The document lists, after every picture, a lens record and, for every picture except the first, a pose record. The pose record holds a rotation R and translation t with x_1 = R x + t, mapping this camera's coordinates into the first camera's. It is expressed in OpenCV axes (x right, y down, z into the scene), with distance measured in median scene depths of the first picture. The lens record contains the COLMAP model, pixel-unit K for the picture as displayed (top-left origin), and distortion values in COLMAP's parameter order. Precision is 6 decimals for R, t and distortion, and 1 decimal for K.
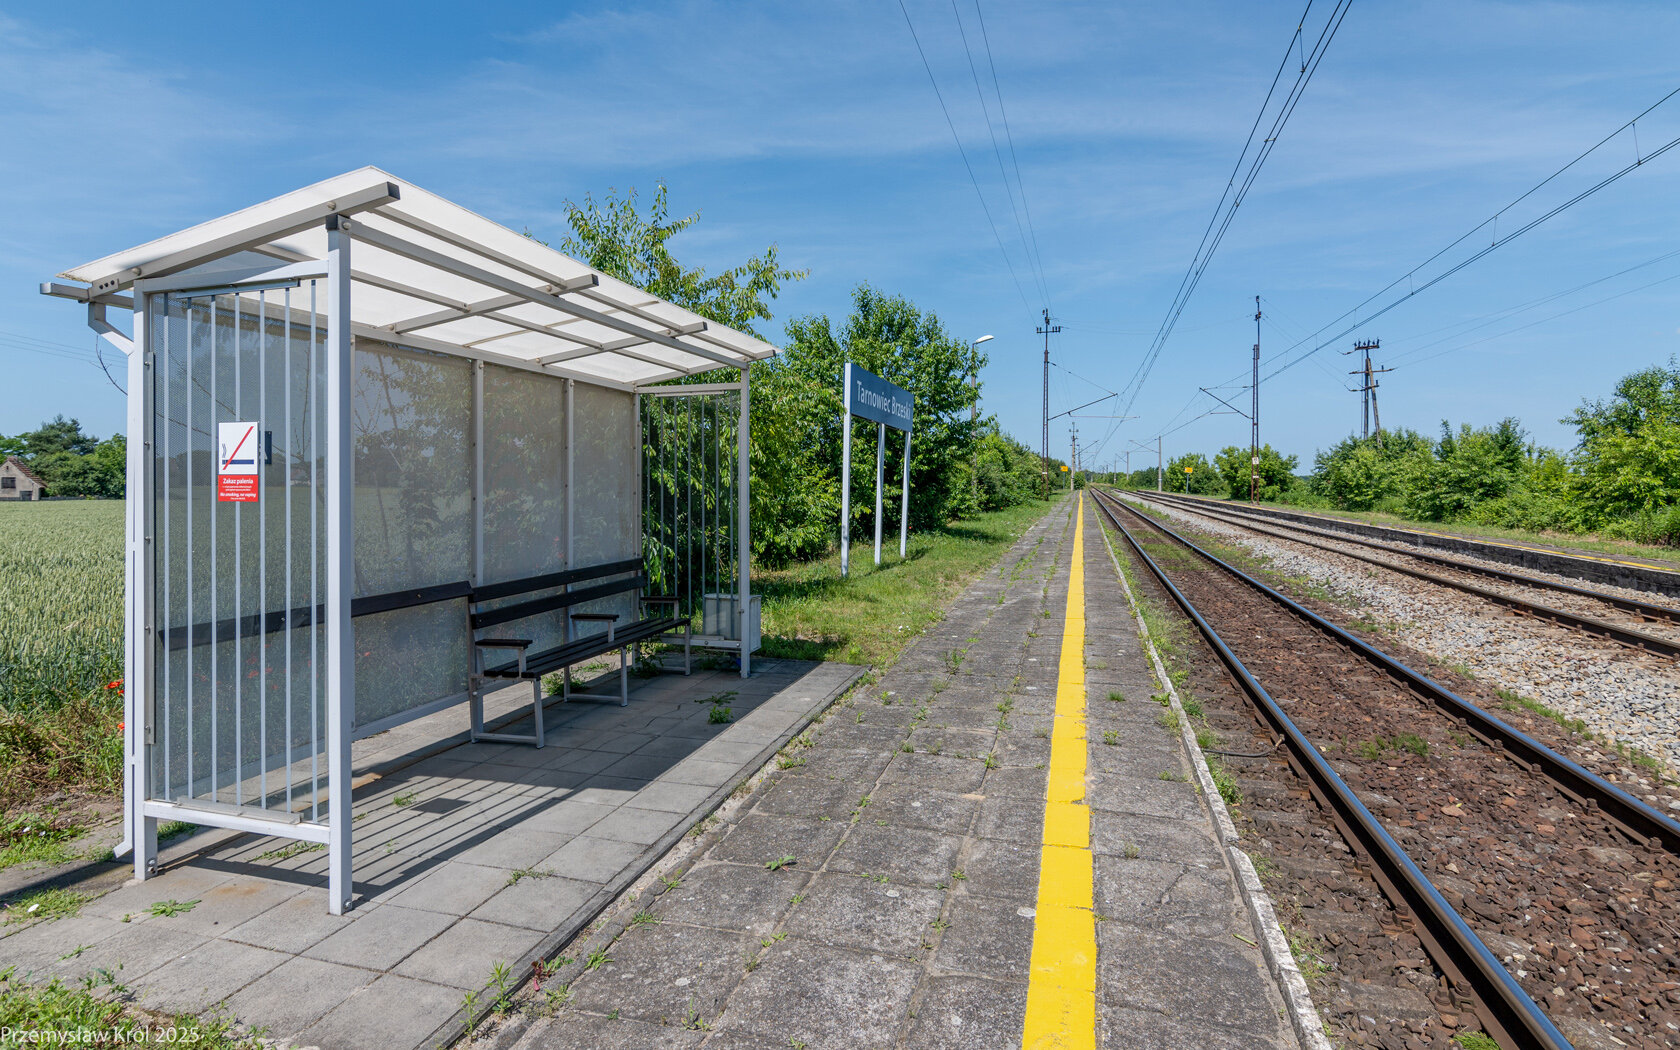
lens RADIAL K [[922.0, 0, 829.8], [0, 922.0, 486.8], [0, 0, 1]] dist [-0.004687, -0.001062]
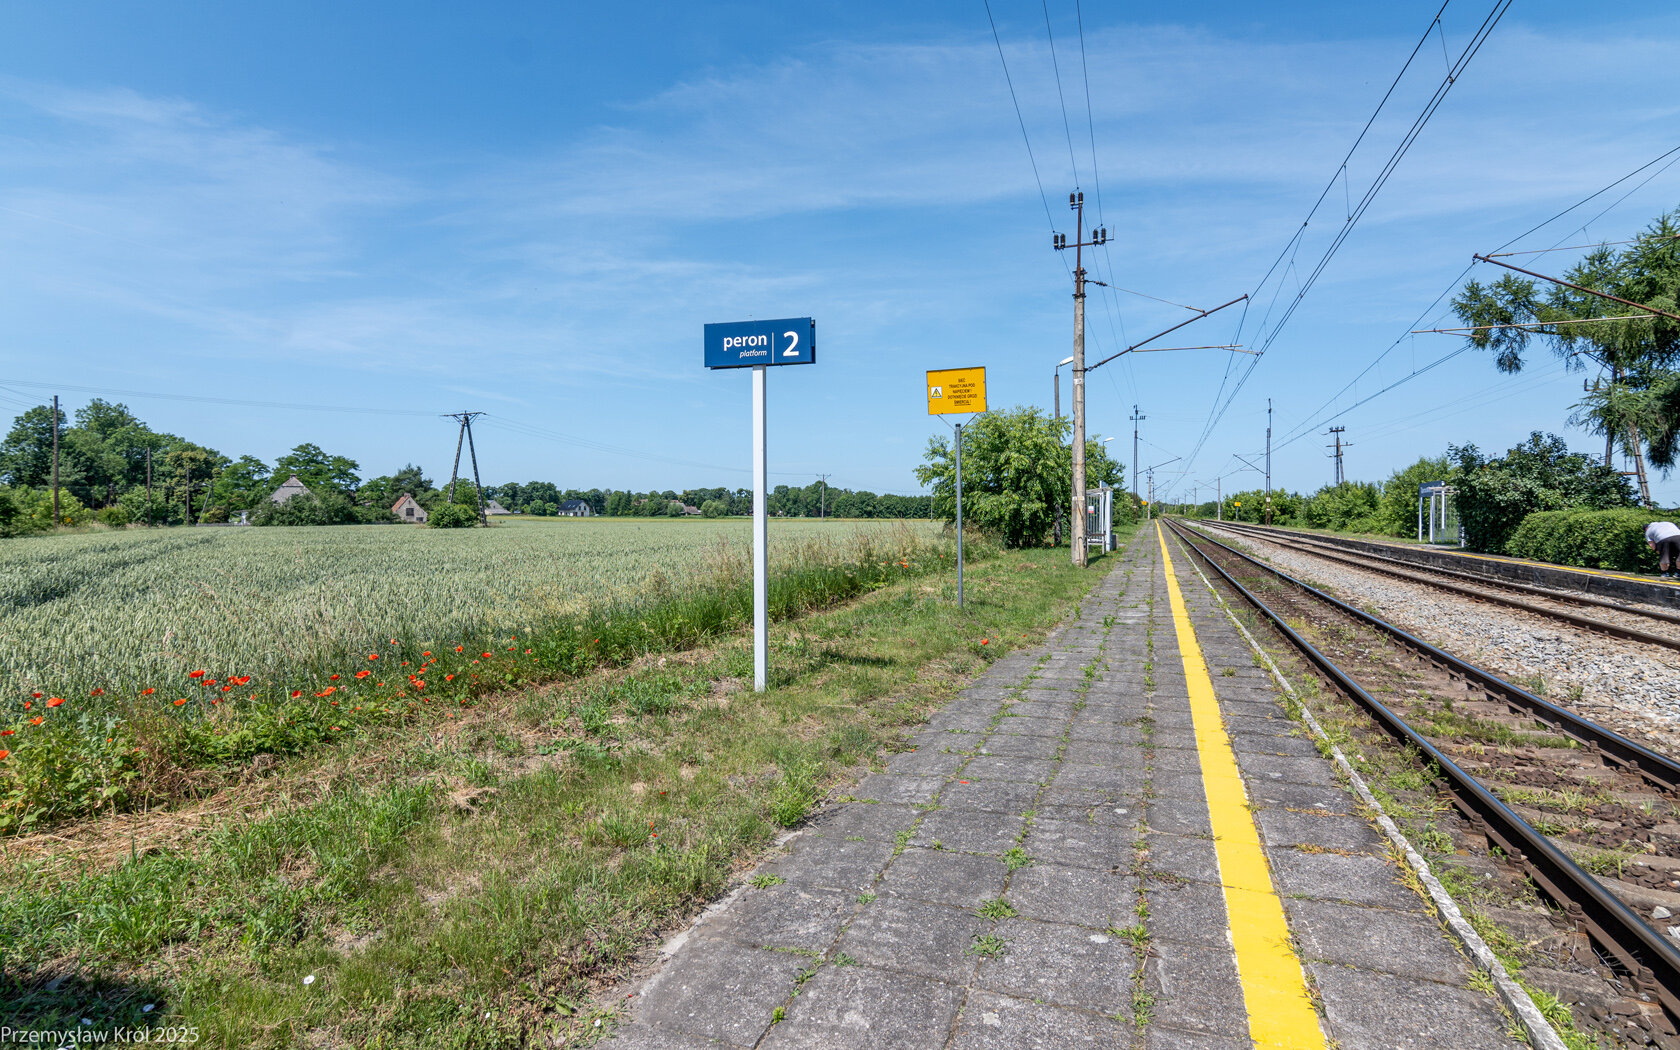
lens RADIAL K [[885.0, 0, 833.7], [0, 885.0, 503.7], [0, 0, 1]] dist [0.006475, 0.000021]
pose [[0.996756, 0.001521, -0.080473, -0.315614], [-0.002725, 0.999886, -0.014855, 0.008108], [0.080442, 0.015027, 0.996646, -1.102164]]
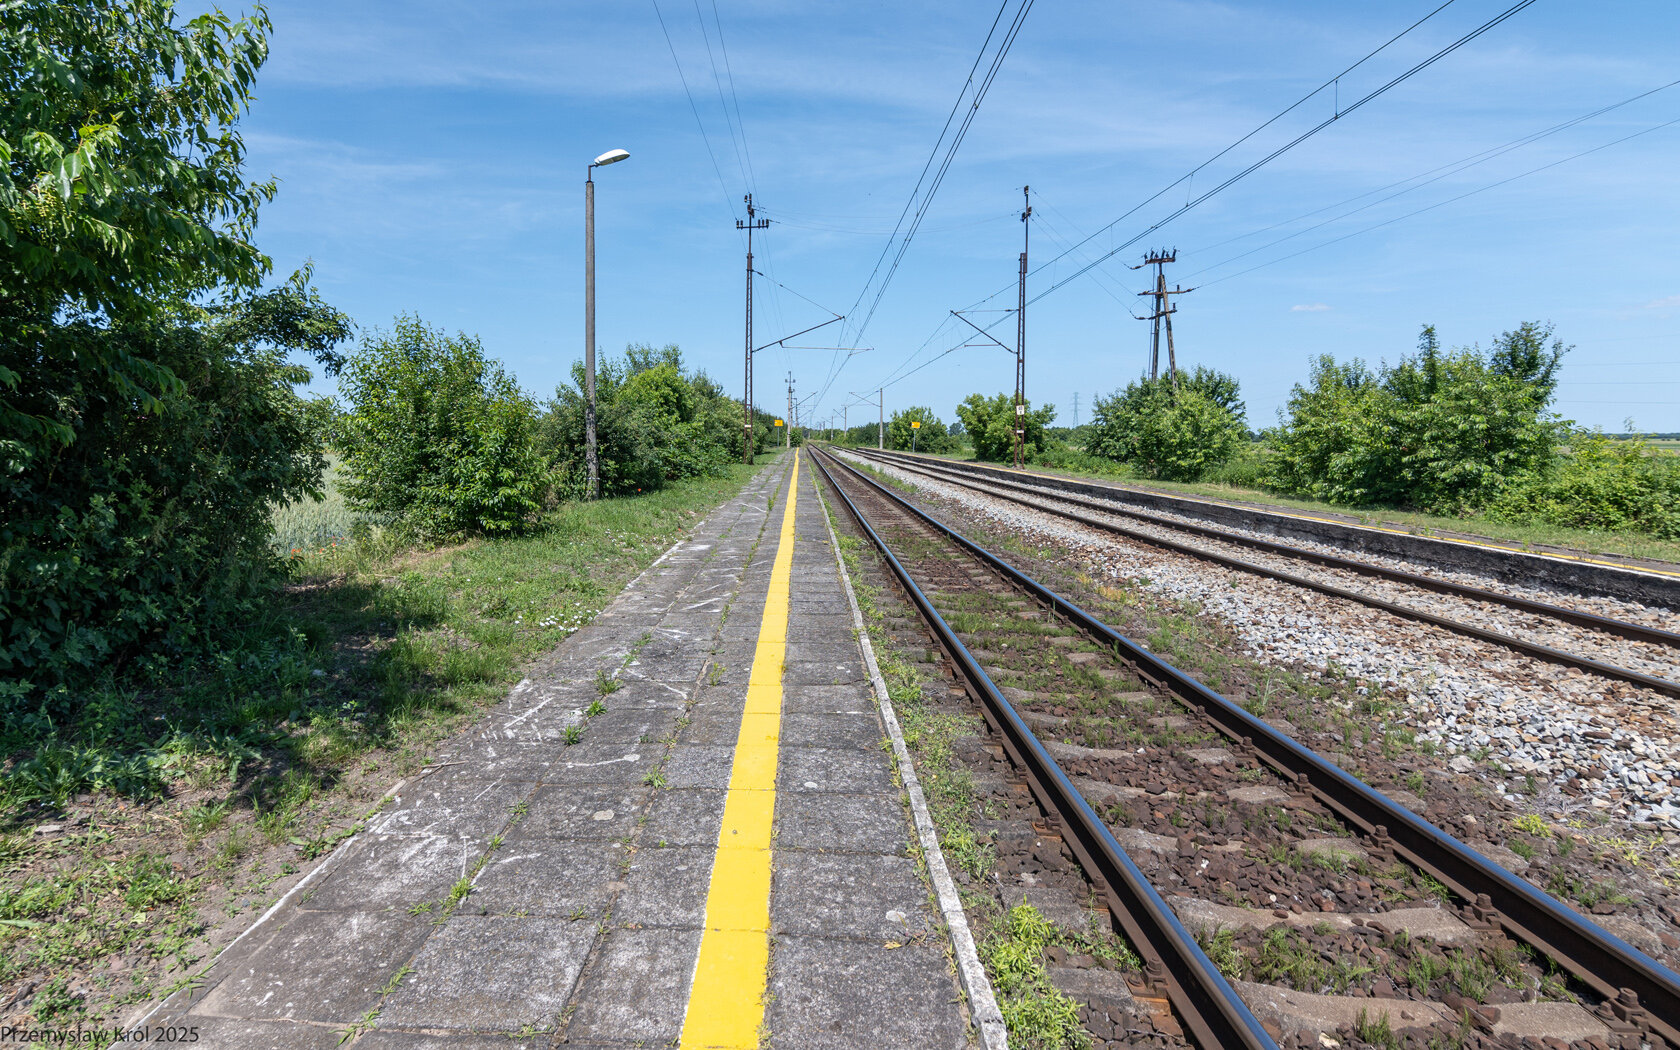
lens RADIAL K [[899.1, 0, 775.3], [0, 899.1, 528.2], [0, 0, 1]] dist [0.001383, -0.000004]
pose [[0.971342, -0.022814, 0.236589, 0.159676], [0.000502, 0.995577, 0.093943, -0.002473], [-0.237686, -0.091132, 0.967058, 0.570417]]
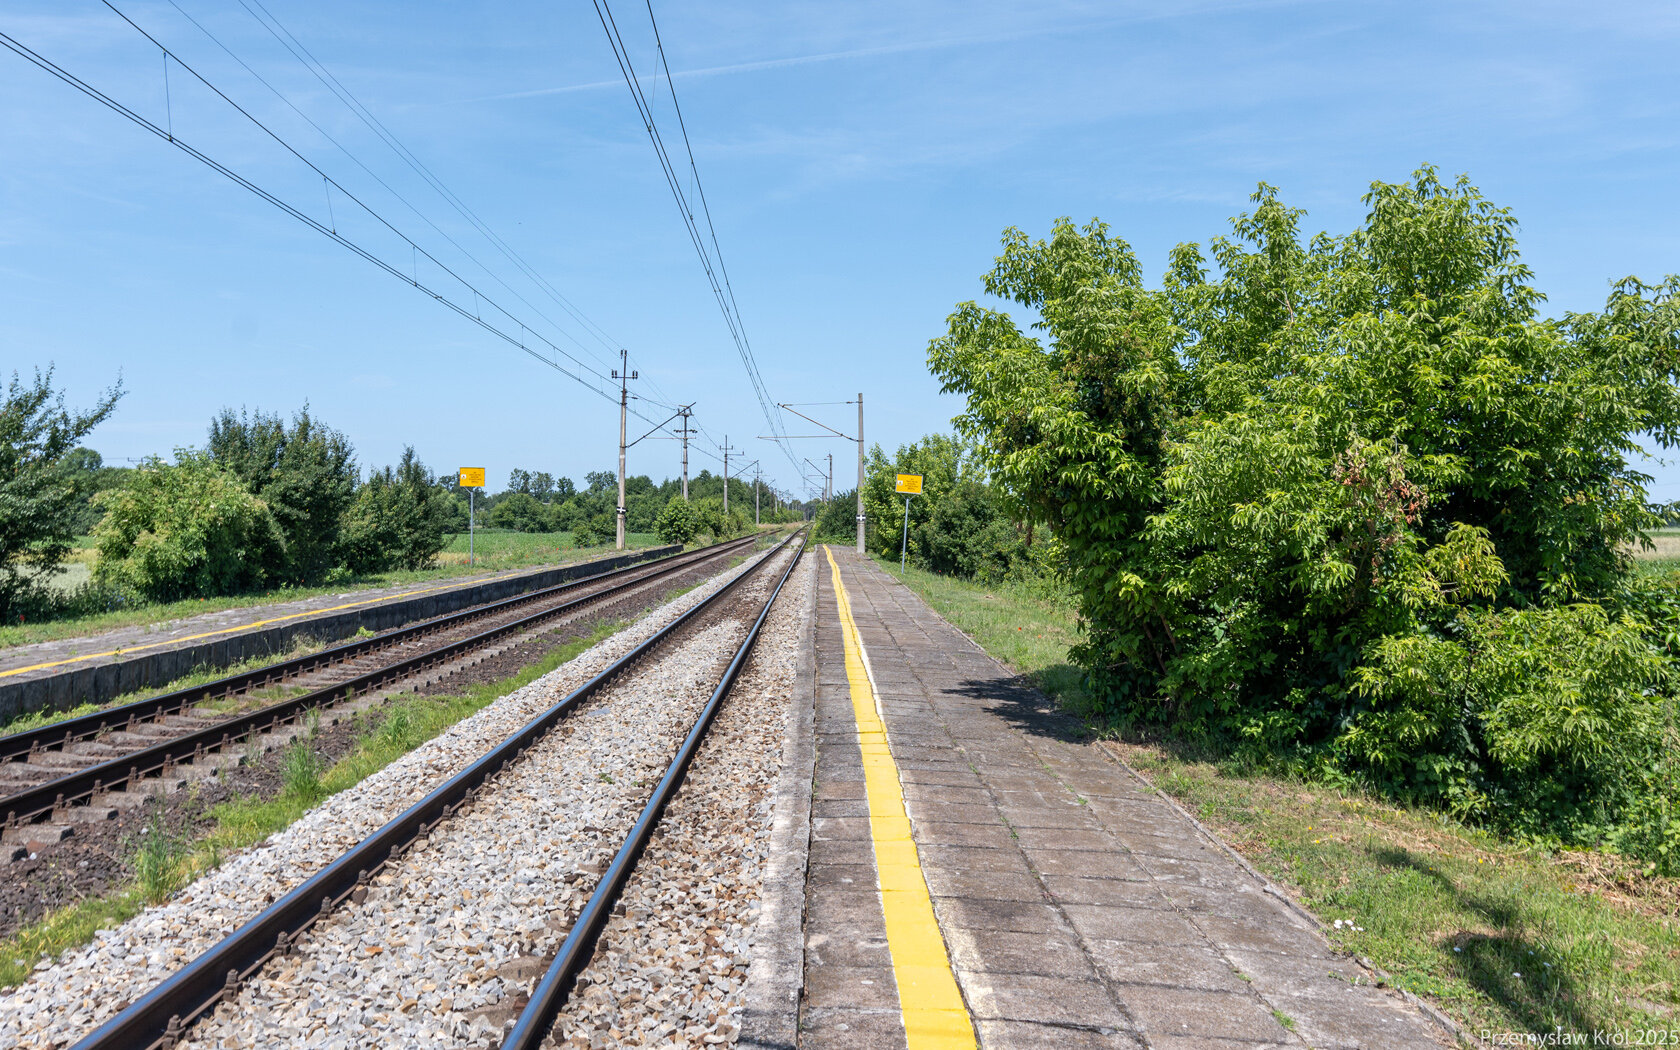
lens RADIAL K [[1515.7, 0, 840.0], [0, 1515.7, 525.0], [0, 0, 1]] dist [-0.000390, -0.000111]
pose [[0.961447, 0.001663, 0.274984, 0.739359], [-0.001212, 0.999998, -0.001808, -0.015839], [-0.274987, 0.001405, 0.961447, 1.725850]]
